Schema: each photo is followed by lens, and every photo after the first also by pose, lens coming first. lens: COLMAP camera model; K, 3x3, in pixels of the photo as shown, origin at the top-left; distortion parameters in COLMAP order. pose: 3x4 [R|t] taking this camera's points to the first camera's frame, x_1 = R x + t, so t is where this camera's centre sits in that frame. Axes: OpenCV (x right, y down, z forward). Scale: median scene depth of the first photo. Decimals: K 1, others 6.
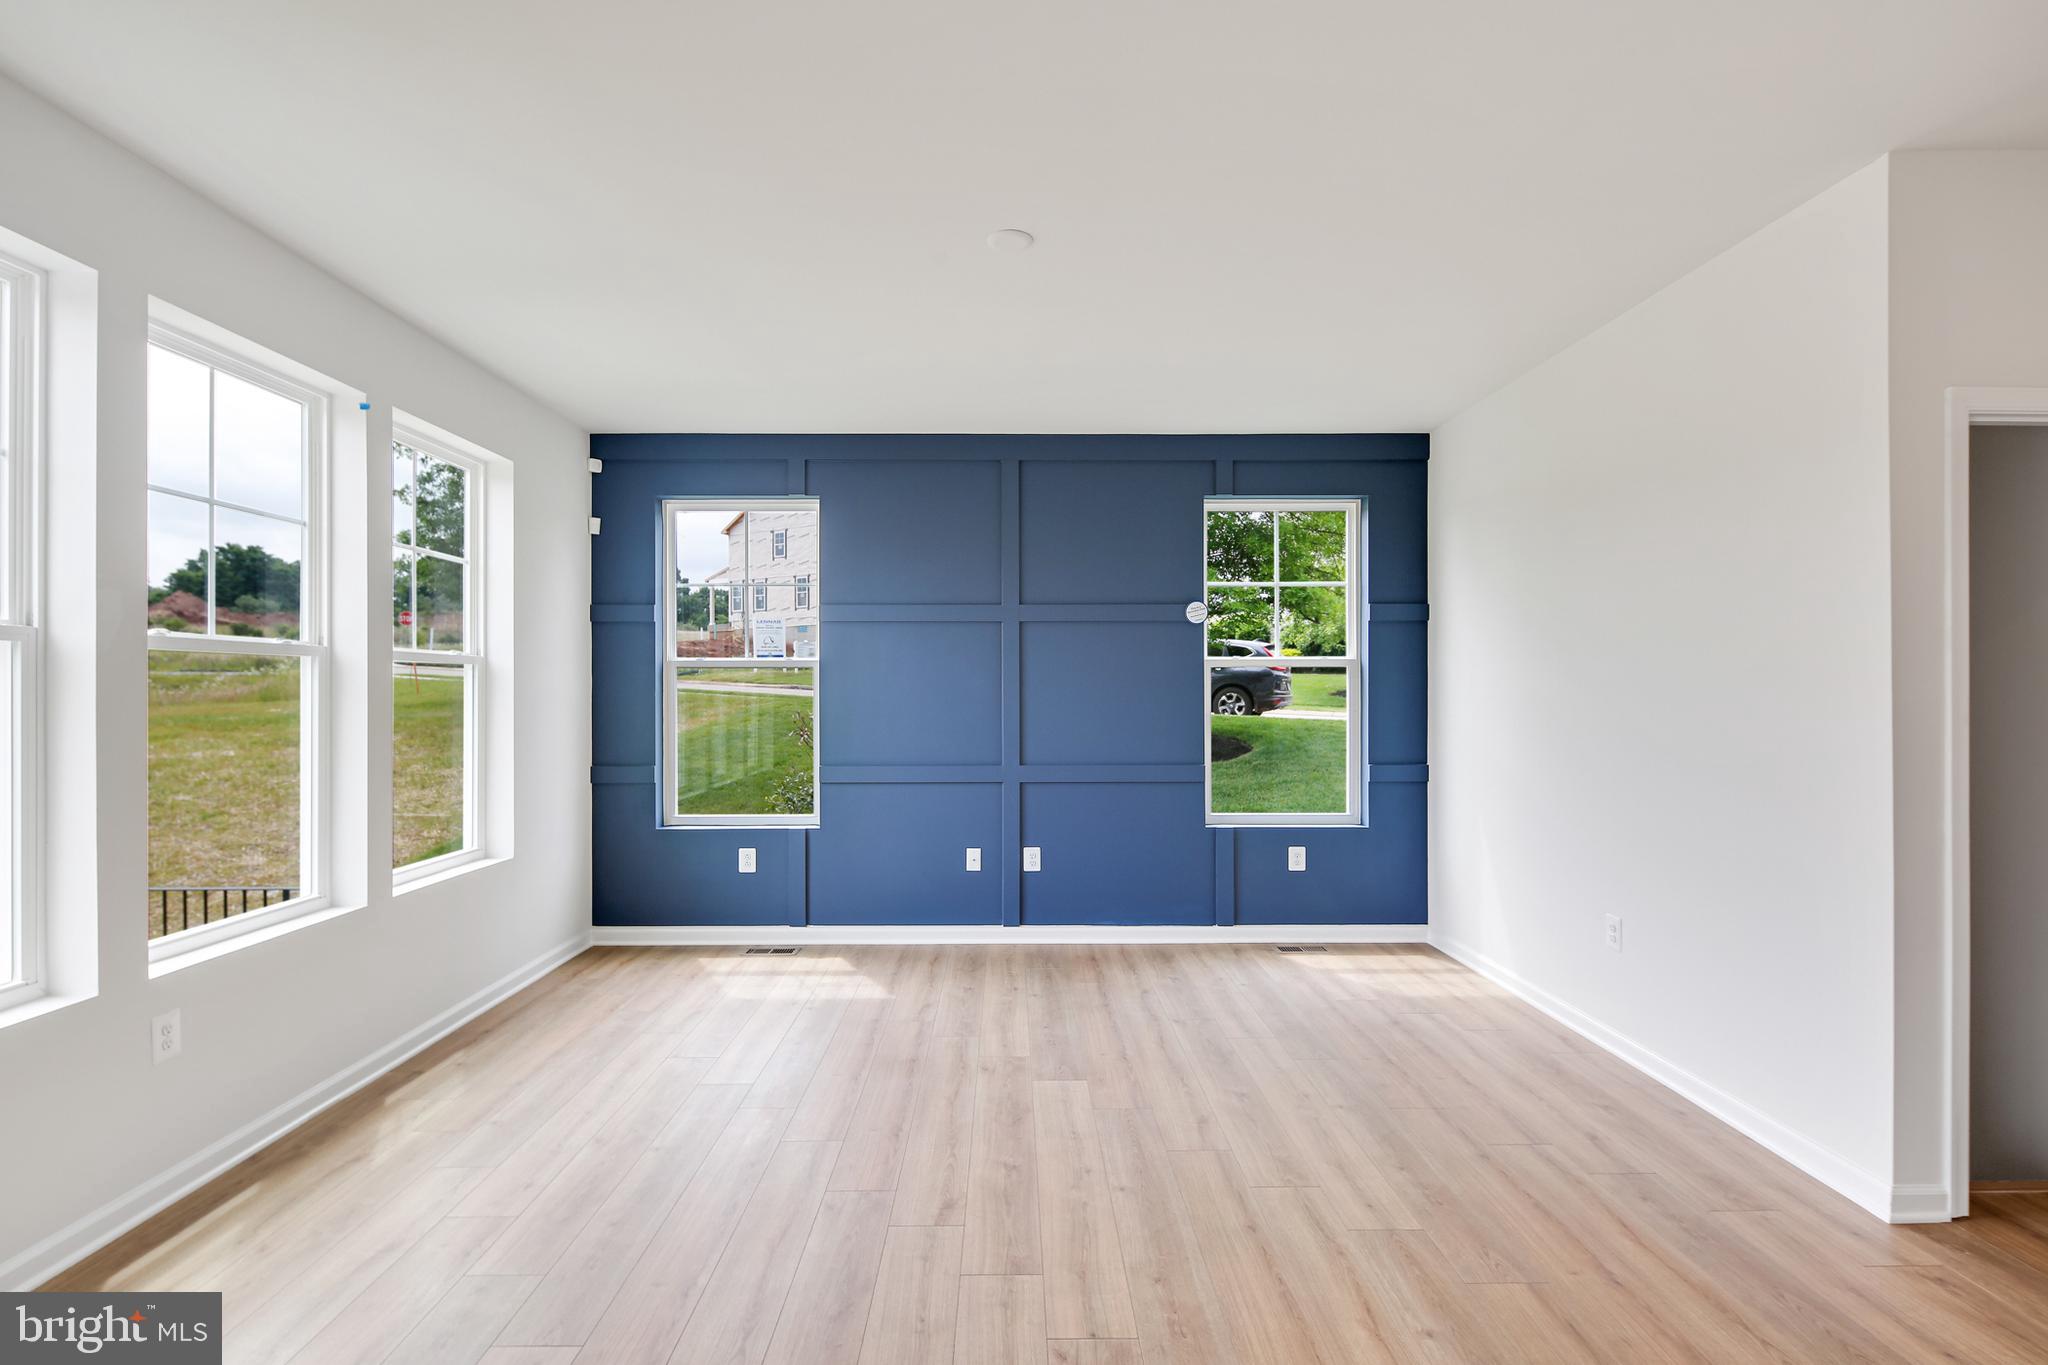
lens RADIAL K [[987.1, 0, 1021.8], [0, 987.1, 696.8], [0, 0, 1]] dist [0.002061, -0.006654]
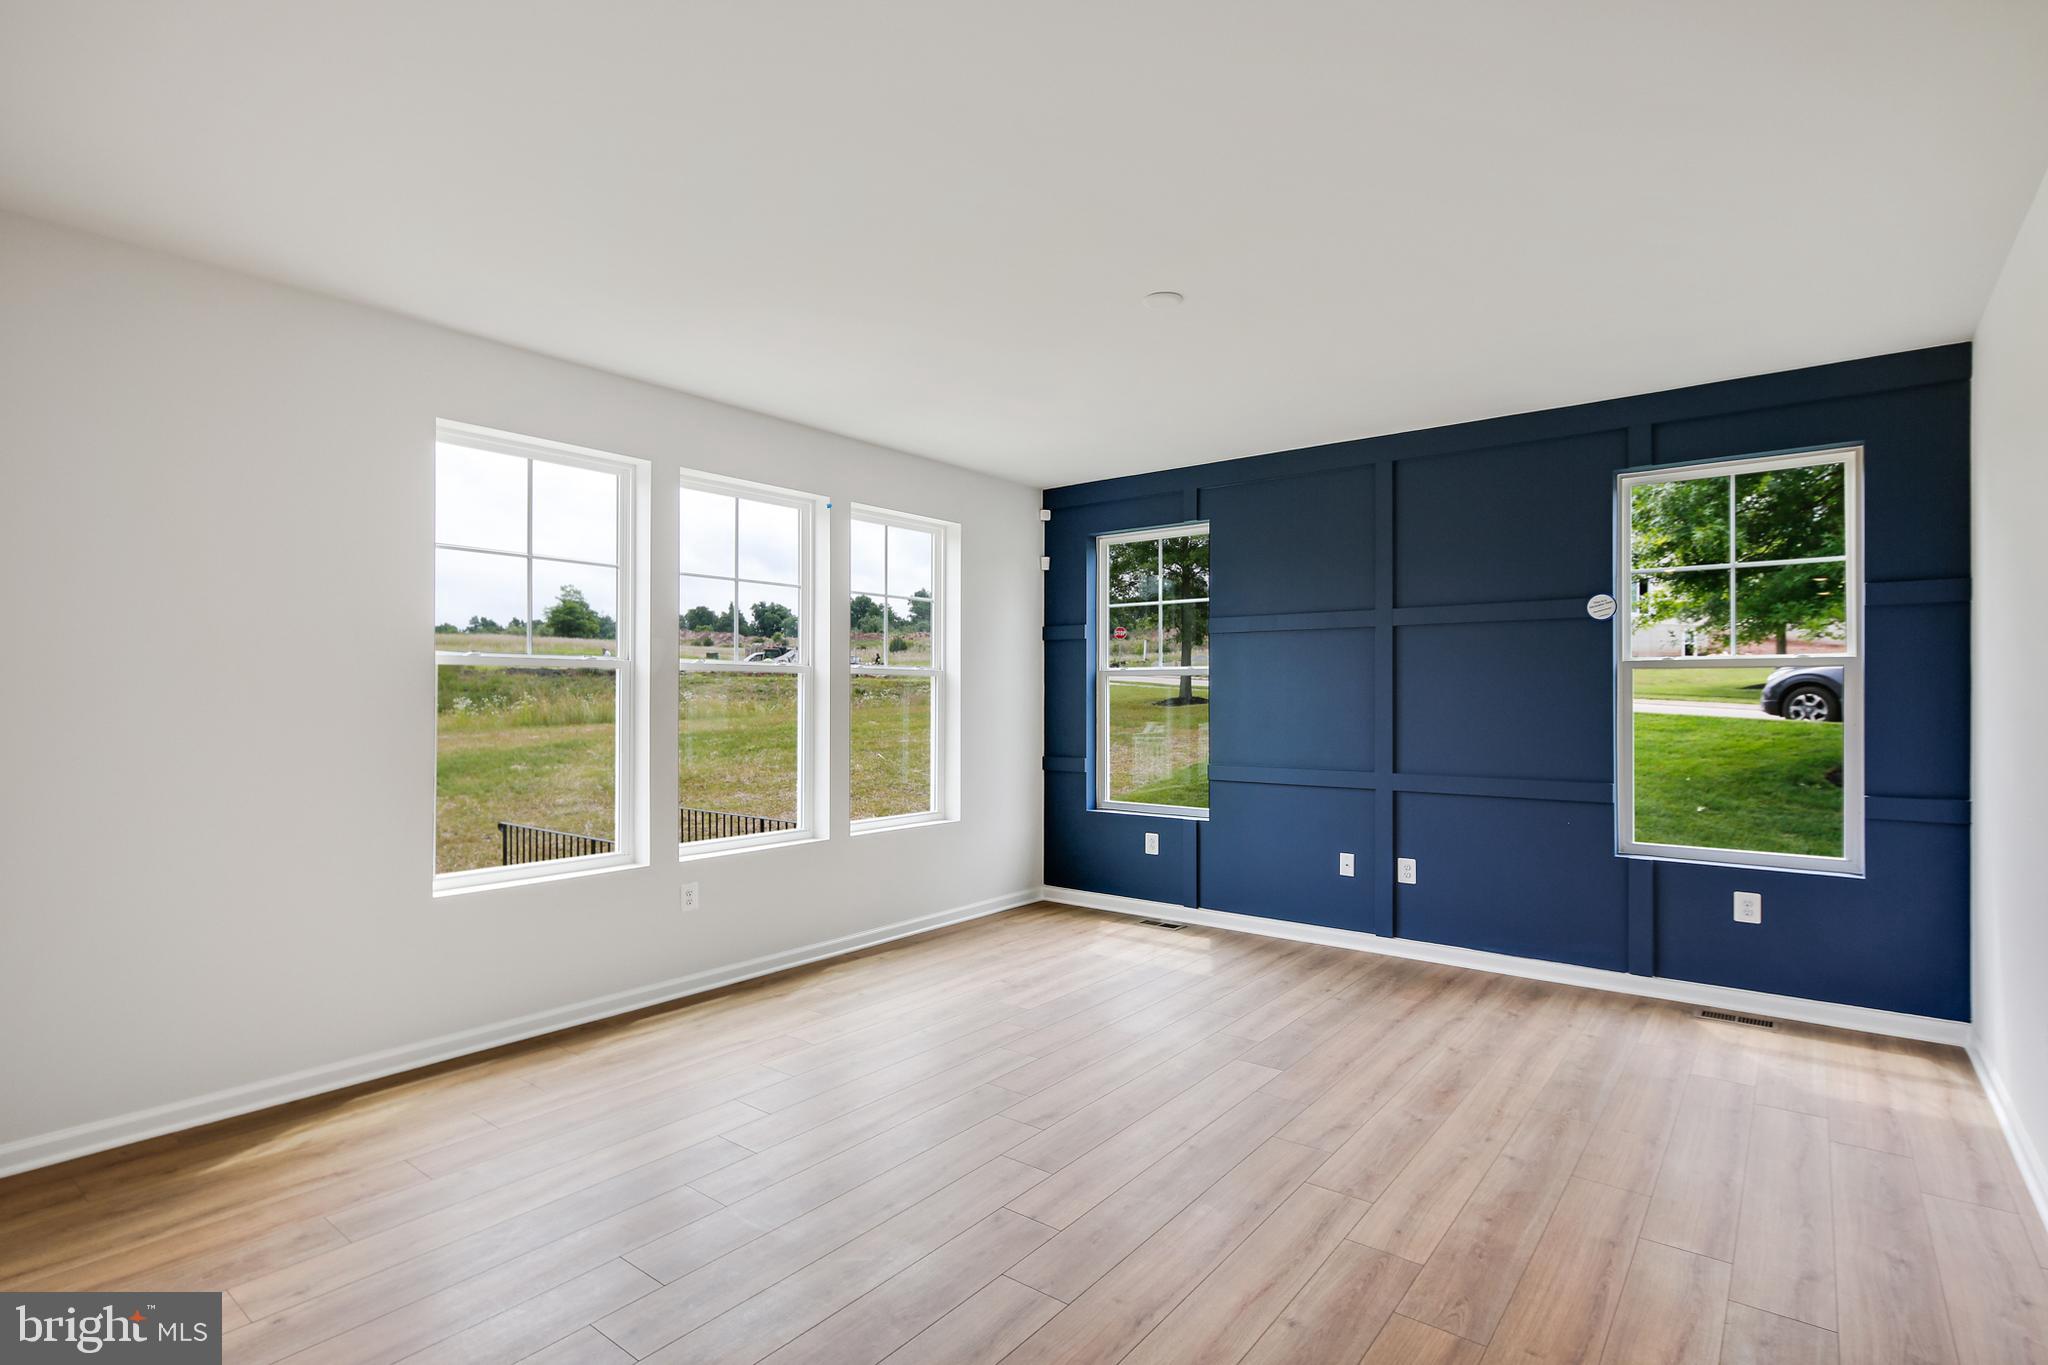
lens RADIAL K [[987.1, 0, 1021.8], [0, 987.1, 696.8], [0, 0, 1]] dist [0.002061, -0.006654]
pose [[0.783281, 0.003550, -0.621657, 0.360964], [-0.006648, 0.999974, -0.002666, -0.001376], [0.621632, 0.006221, 0.783285, 0.006296]]
